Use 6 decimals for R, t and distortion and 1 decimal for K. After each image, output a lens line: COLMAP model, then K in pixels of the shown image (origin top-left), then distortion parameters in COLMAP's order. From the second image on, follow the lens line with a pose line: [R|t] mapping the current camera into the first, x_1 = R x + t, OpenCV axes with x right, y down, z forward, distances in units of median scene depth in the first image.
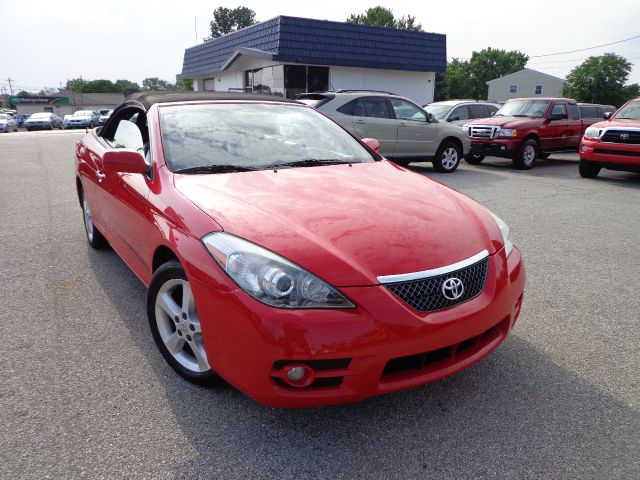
lens RADIAL K [[470.8, 0, 319.7], [0, 470.8, 241.2], [0, 0, 1]] dist [-0.005549, -0.002485]
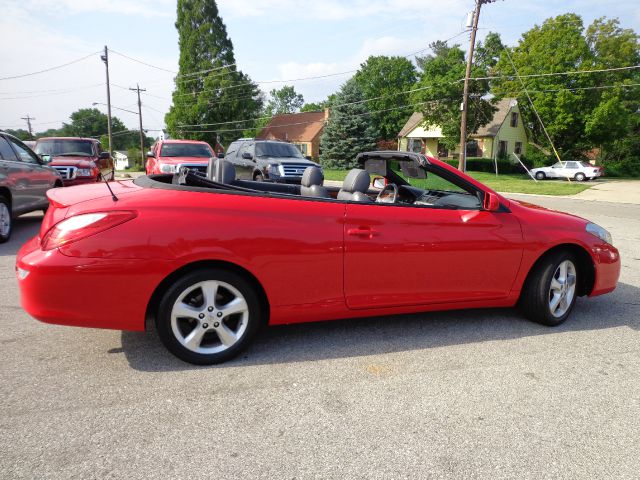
lens RADIAL K [[473.8, 0, 318.0], [0, 473.8, 240.9], [0, 0, 1]] dist [-0.046882, 0.055791]
pose [[0.280701, -0.181940, 0.942393, -0.237934], [0.248690, 0.962124, 0.111674, -0.044162], [-0.927017, 0.203017, 0.315315, 0.144270]]
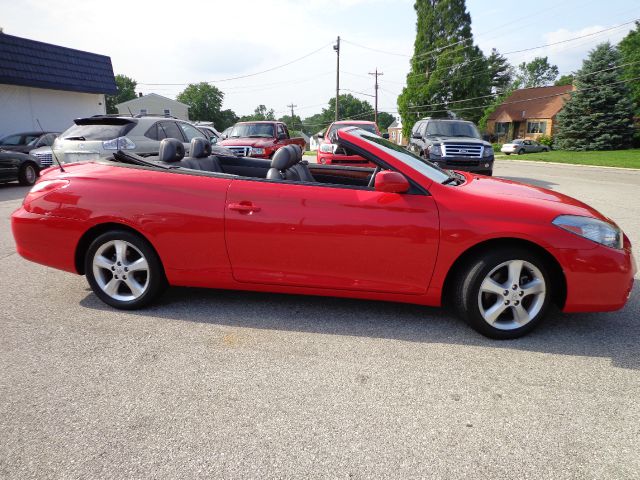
lens RADIAL K [[469.2, 0, 323.1], [0, 469.2, 240.1], [0, 0, 1]] dist [-0.006794, 0.004088]
pose [[0.705270, -0.171730, 0.687825, -0.178184], [0.203415, 0.978441, 0.035714, -0.014877], [-0.679130, 0.114725, 0.724997, 0.044537]]
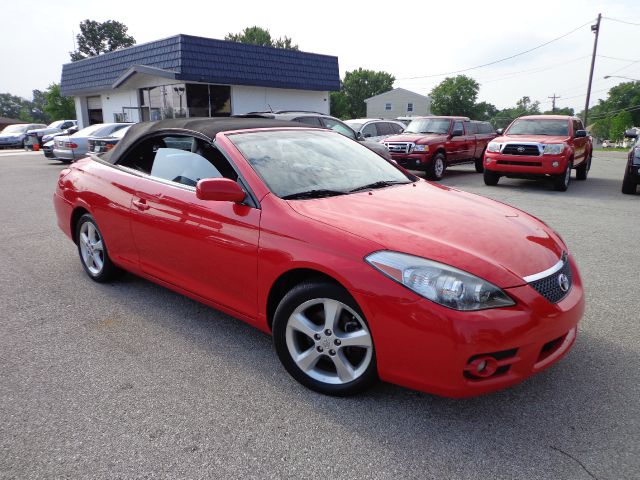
lens RADIAL K [[469.9, 0, 322.8], [0, 469.9, 238.9], [0, 0, 1]] dist [-0.008758, 0.005324]
pose [[0.966863, -0.068344, 0.245979, -0.062330], [0.077318, 0.996641, -0.027000, -0.002849], [-0.243308, 0.045124, 0.968899, -0.004290]]
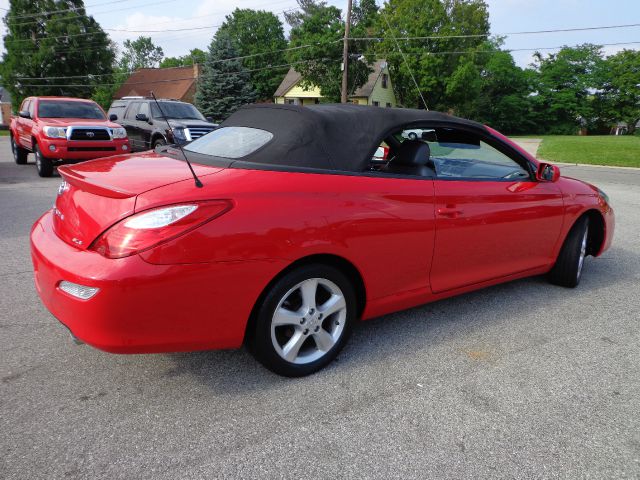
lens RADIAL K [[471.2, 0, 322.2], [0, 471.2, 240.6], [0, 0, 1]] dist [-0.000083, 0.006607]
pose [[-0.004665, -0.267938, 0.963425, -0.227689], [0.251365, 0.932187, 0.260468, -0.065027], [-0.967881, 0.243387, 0.063001, 0.211105]]
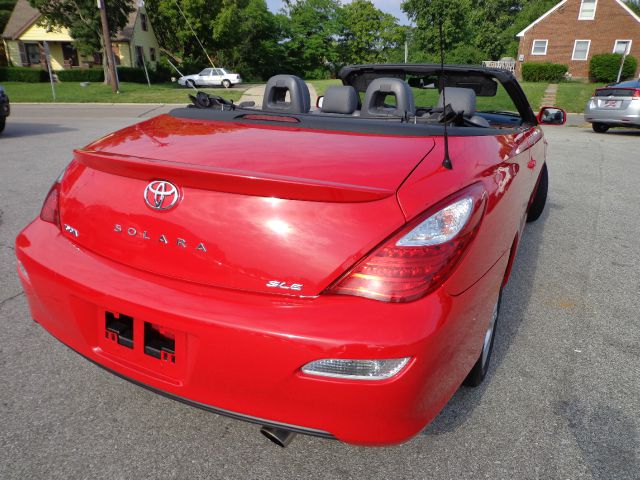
lens RADIAL K [[471.2, 0, 322.2], [0, 471.2, 240.6], [0, 0, 1]] dist [-0.000083, 0.006607]
pose [[-0.474673, -0.320486, 0.819740, -0.176280], [0.226225, 0.855638, 0.465517, -0.083568], [-0.850593, 0.406414, -0.333646, 0.285192]]
